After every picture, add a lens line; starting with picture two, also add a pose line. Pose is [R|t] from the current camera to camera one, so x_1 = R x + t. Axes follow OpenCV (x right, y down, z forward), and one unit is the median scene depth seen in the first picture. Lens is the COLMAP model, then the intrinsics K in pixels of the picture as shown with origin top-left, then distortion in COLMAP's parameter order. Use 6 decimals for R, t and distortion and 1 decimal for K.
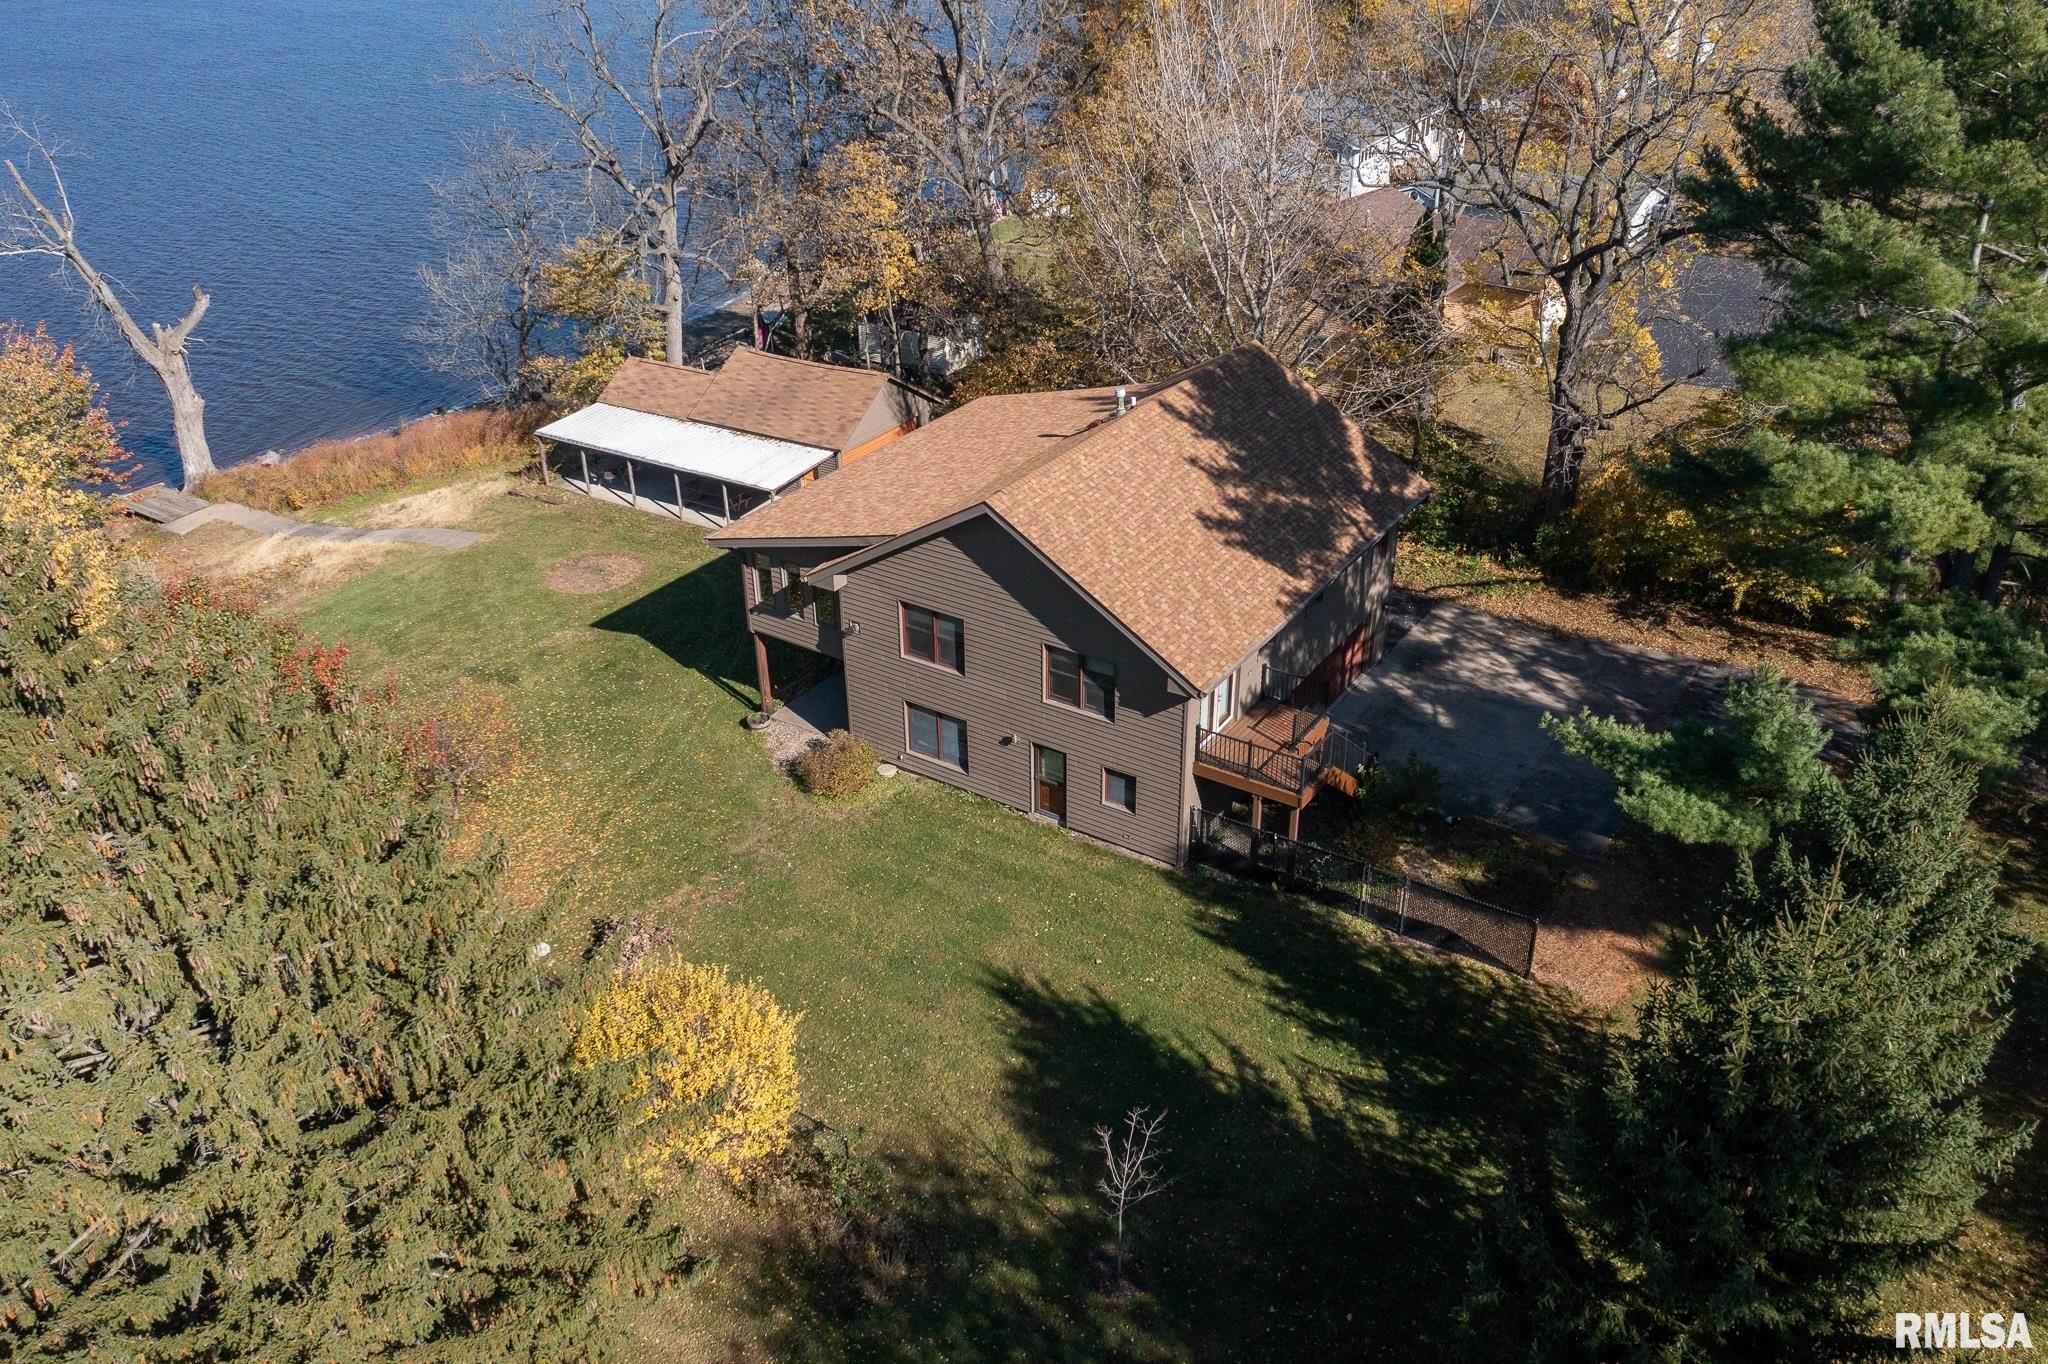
lens RADIAL K [[1613.7, 0, 1034.8], [0, 1613.7, 681.1], [0, 0, 1]] dist [-0.002524, 0.000373]
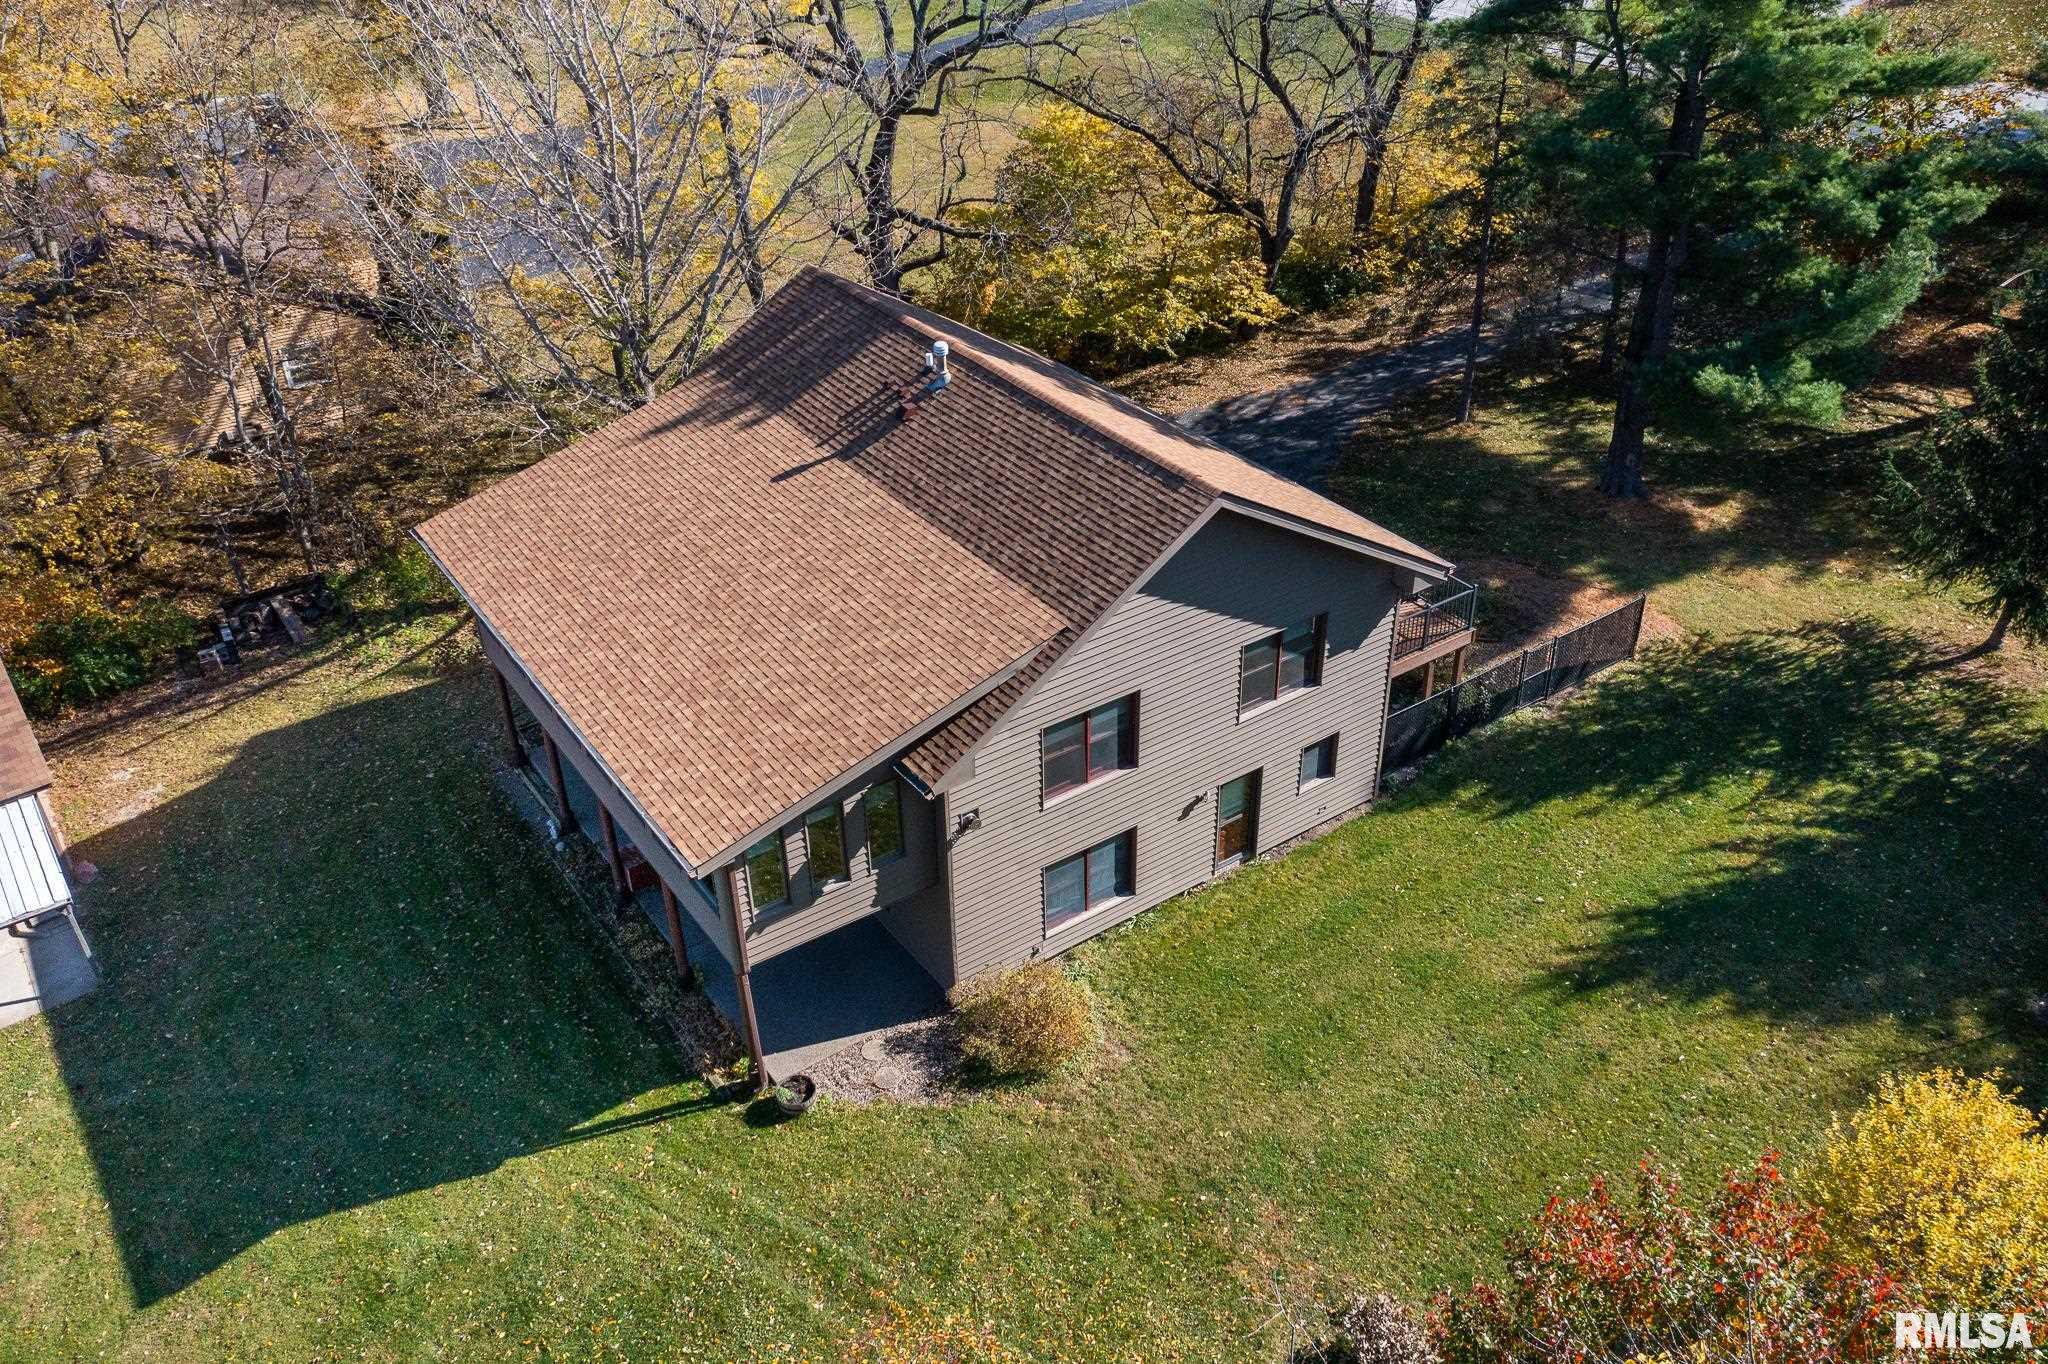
lens RADIAL K [[1659.0, 0, 1024.0], [0, 1659.0, 682.0], [0, 0, 1]] dist [-0.003157, -0.004316]
pose [[0.375216, -0.501687, 0.779438, -0.514105], [0.467621, 0.828480, 0.308143, -0.236593], [-0.800340, 0.248862, 0.545458, 0.542722]]
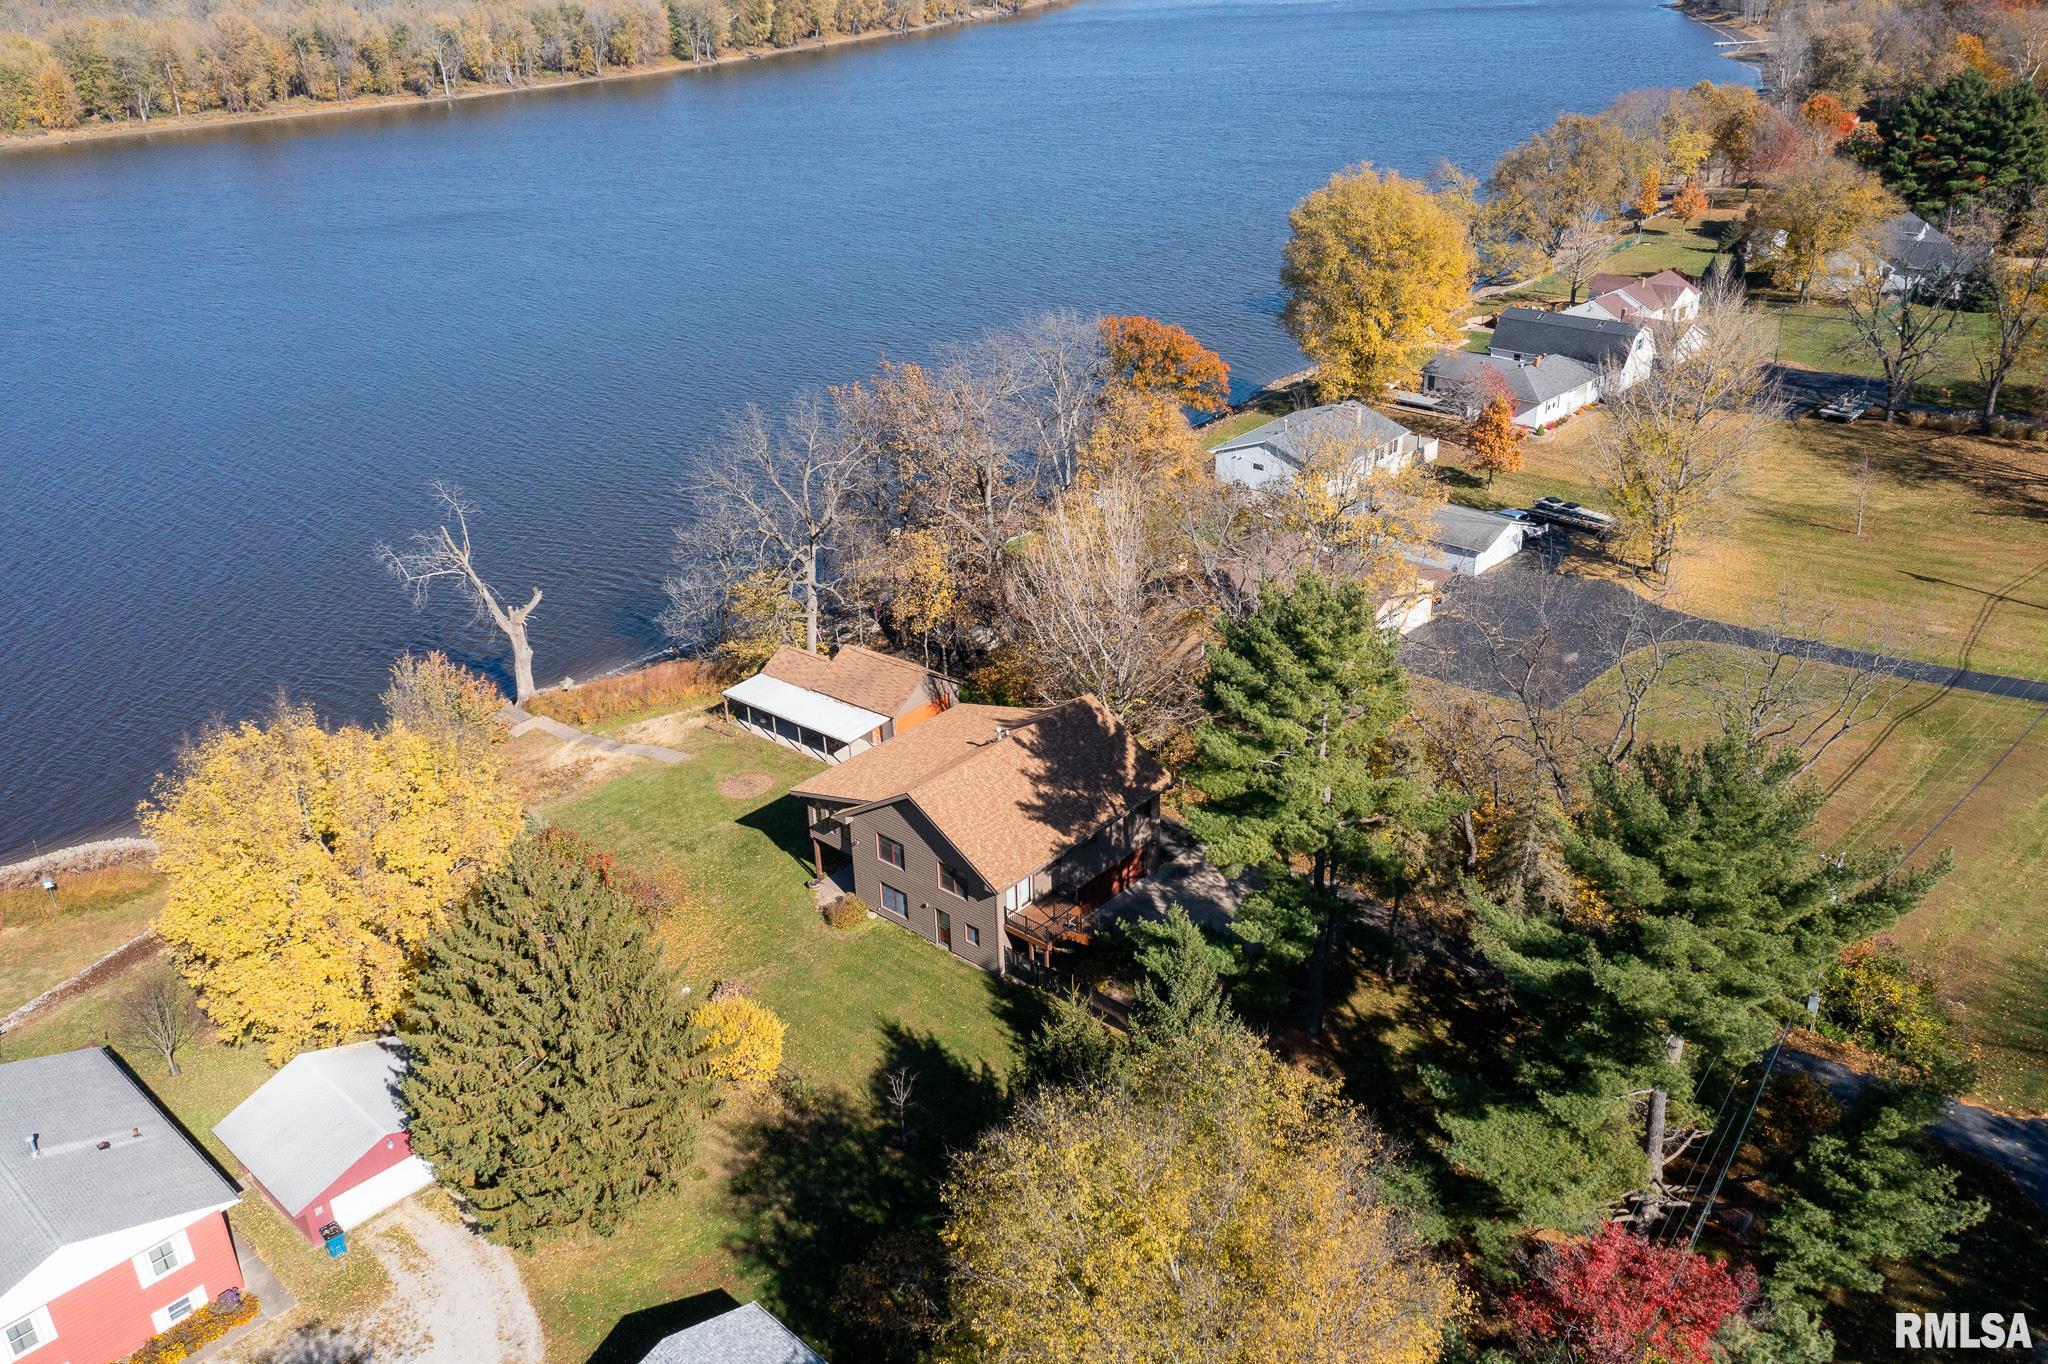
lens RADIAL K [[1606.9, 0, 971.9], [0, 1606.9, 709.5], [0, 0, 1]] dist [0.103955, -0.003883]
pose [[0.983799, 0.052980, -0.171266, 0.313479], [-0.061751, 0.997018, -0.046290, -0.099462], [0.168303, 0.056116, 0.984137, -0.812983]]
